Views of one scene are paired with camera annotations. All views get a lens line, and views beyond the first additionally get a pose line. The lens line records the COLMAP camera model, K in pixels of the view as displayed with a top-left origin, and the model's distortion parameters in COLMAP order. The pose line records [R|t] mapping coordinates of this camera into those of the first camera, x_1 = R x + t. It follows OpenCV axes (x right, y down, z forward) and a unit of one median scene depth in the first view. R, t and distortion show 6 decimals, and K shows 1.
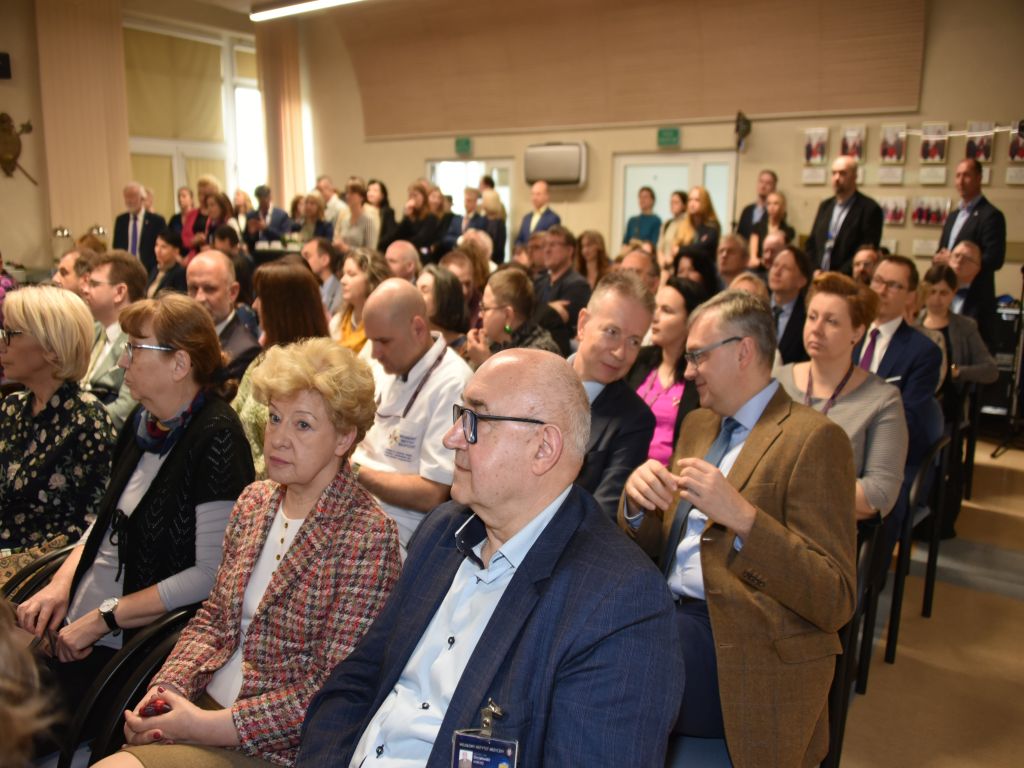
lens RADIAL K [[797.7, 0, 520.6], [0, 797.7, 359.6], [0, 0, 1]] dist [-0.035190, -0.012260]
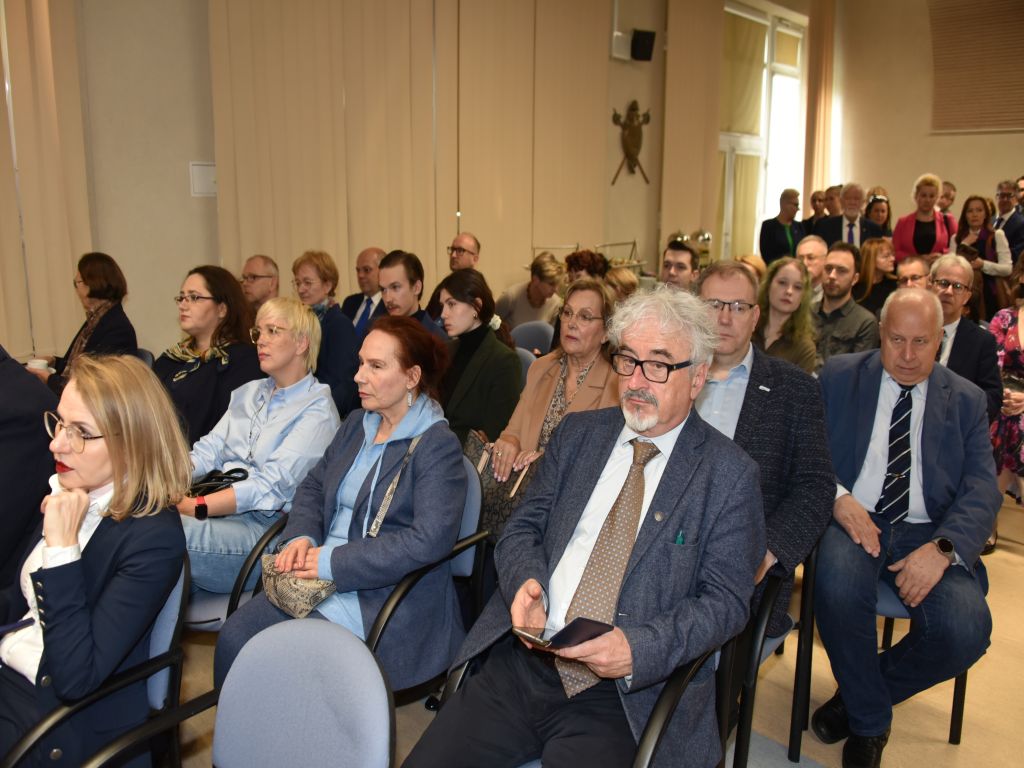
lens RADIAL K [[797.7, 0, 509.1], [0, 797.7, 355.0], [0, 0, 1]] dist [-0.035190, -0.012260]
pose [[0.981810, 0.027679, -0.187838, -0.633504], [-0.028747, 0.999582, -0.002961, -0.026476], [0.187677, 0.008307, 0.982196, 0.108716]]
